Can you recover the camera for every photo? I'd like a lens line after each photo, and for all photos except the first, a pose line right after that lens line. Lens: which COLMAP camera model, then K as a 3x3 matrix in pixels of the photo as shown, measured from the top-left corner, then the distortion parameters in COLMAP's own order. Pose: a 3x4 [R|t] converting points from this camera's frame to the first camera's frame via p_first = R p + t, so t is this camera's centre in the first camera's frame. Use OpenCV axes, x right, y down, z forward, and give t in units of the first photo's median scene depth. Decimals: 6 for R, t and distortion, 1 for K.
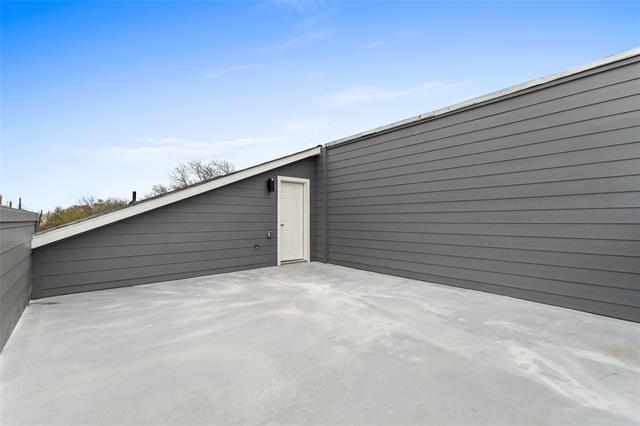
lens RADIAL K [[280.3, 0, 320.0], [0, 280.3, 213.0], [0, 0, 1]] dist [-0.000020, -0.000006]
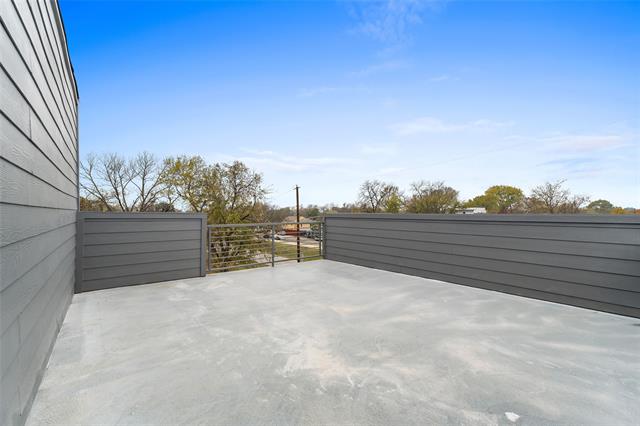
lens RADIAL K [[264.0, 0, 320.0], [0, 264.0, 213.0], [0, 0, 1]] dist [0.000009, -0.000003]
pose [[-0.999539, -0.003525, 0.030145, -0.045694], [-0.004439, 0.999530, -0.030319, 0.023981], [-0.030024, -0.030439, -0.999086, 1.876101]]
